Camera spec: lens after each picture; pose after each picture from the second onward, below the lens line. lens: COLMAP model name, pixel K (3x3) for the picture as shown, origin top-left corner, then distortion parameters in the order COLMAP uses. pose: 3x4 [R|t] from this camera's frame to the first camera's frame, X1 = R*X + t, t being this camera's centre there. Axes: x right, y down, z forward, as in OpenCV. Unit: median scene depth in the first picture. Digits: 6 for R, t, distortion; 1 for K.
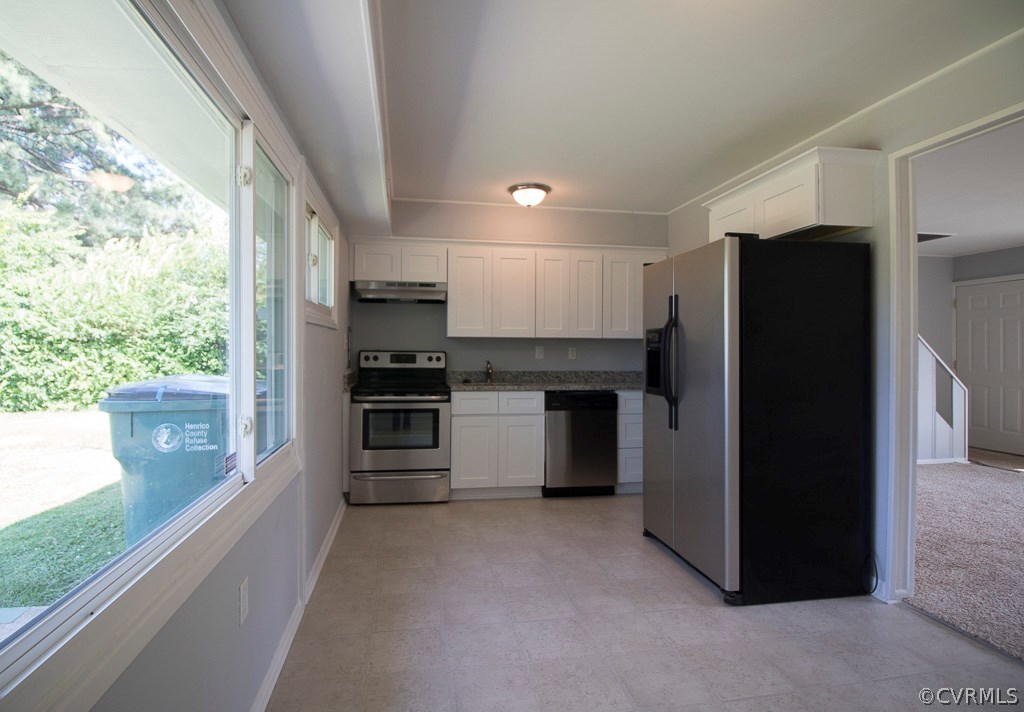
lens RADIAL K [[507.3, 0, 489.4], [0, 507.3, 347.2], [0, 0, 1]] dist [-0.001959, -0.011132]
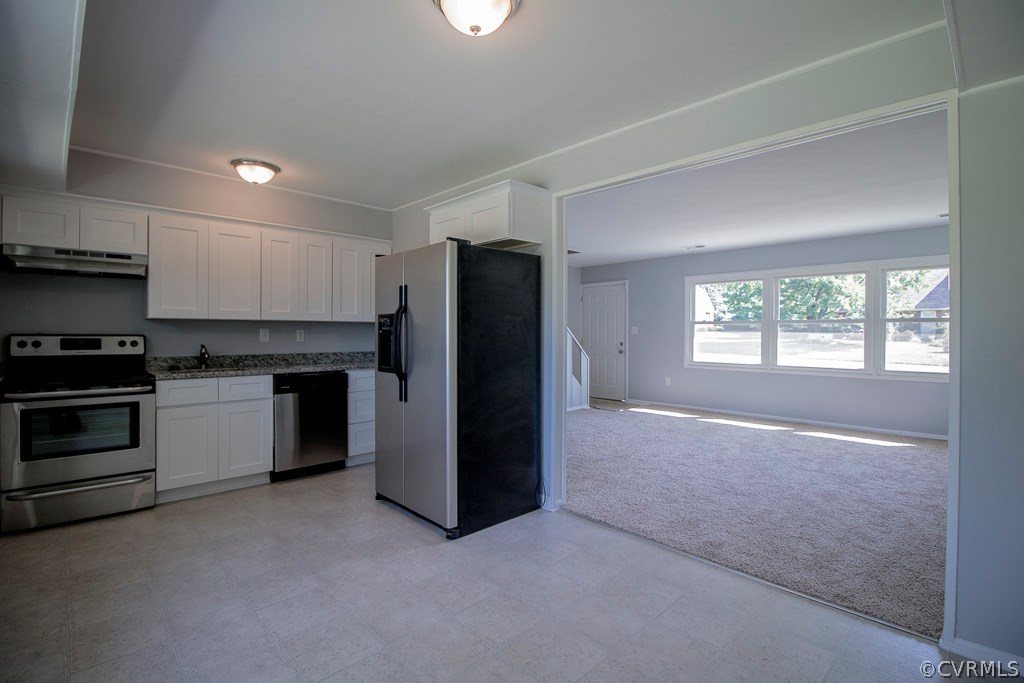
lens RADIAL K [[476.9, 0, 512.4], [0, 476.9, 332.6], [0, 0, 1]] dist [-0.010434, -0.007441]
pose [[0.820320, -0.004159, 0.571890, -0.037682], [-0.000745, 0.999965, 0.008341, -0.003111], [-0.571905, -0.007268, 0.820288, -0.020161]]
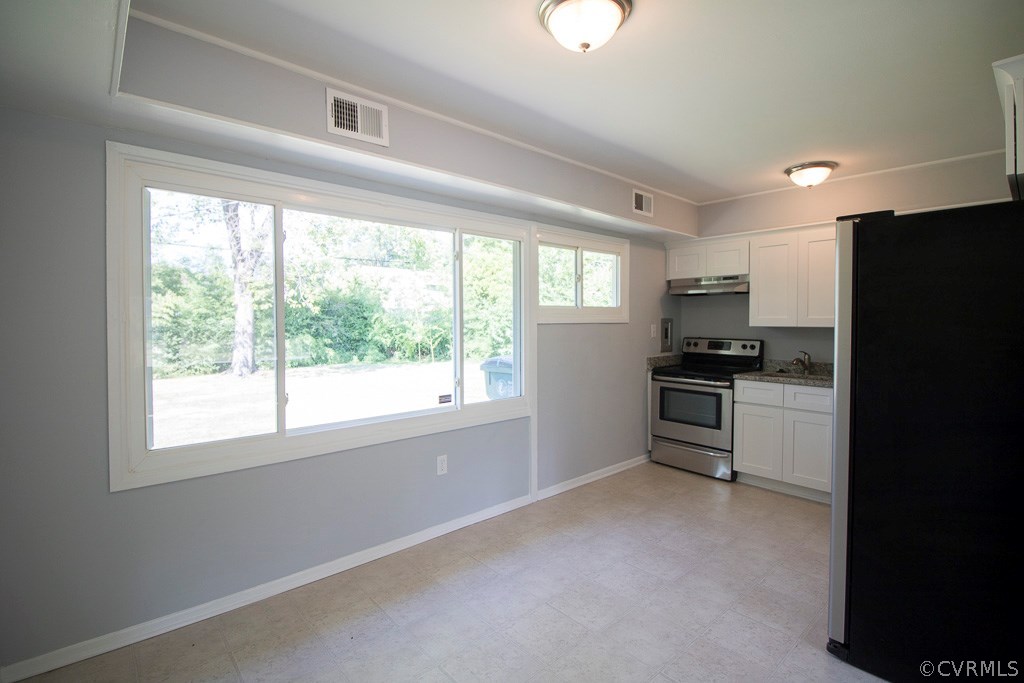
lens RADIAL K [[476.9, 0, 508.7], [0, 476.9, 325.7], [0, 0, 1]] dist [-0.010434, -0.007441]
pose [[0.536251, 0.003521, -0.844051, 0.515467], [0.003243, 0.999975, 0.006233, -0.032351], [0.844052, -0.006080, 0.536226, 0.070531]]
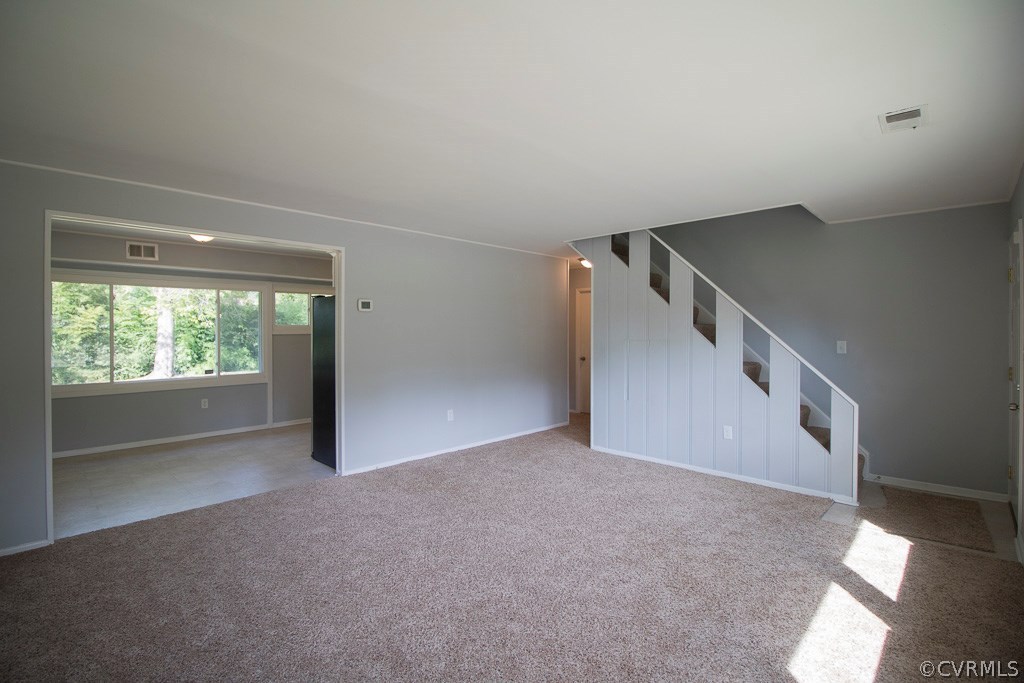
lens RADIAL K [[476.9, 0, 499.3], [0, 476.9, 333.4], [0, 0, 1]] dist [-0.010434, -0.007441]
pose [[0.592504, -0.000064, -0.805567, 1.646269], [0.007596, 0.999956, 0.005507, -0.039048], [0.805532, -0.009382, 0.592478, 0.243359]]
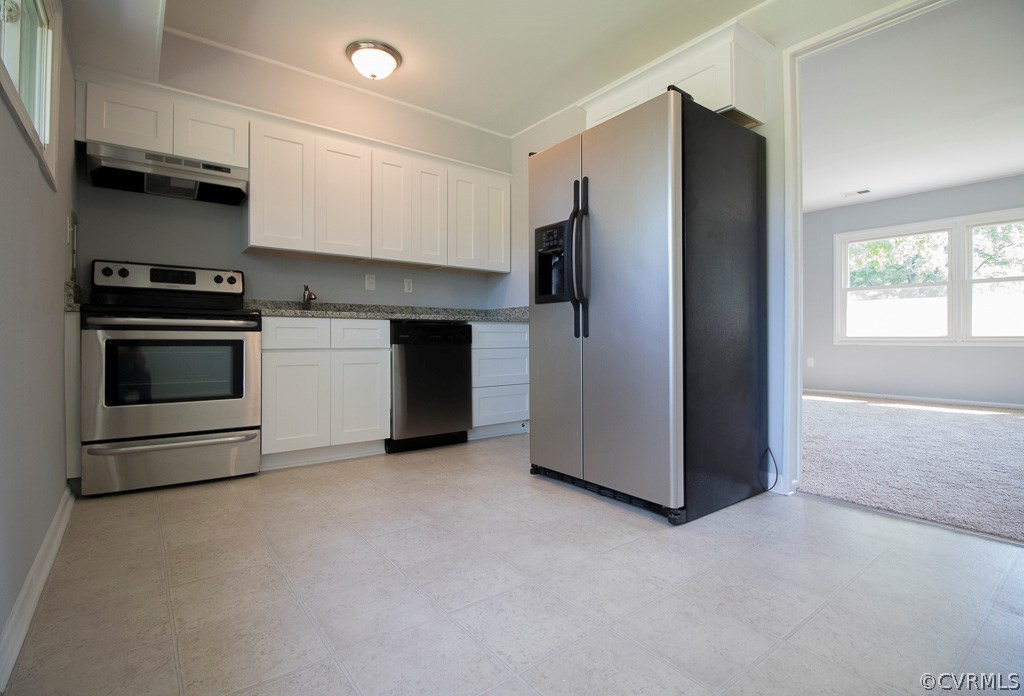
lens RADIAL K [[484.9, 0, 502.1], [0, 484.9, 338.4], [0, 0, 1]] dist [-0.009208, -0.006706]
pose [[0.882024, -0.005557, 0.471171, -0.098122], [0.002858, 0.999975, 0.006443, 0.115682], [-0.471195, -0.004336, 0.882018, 0.256471]]
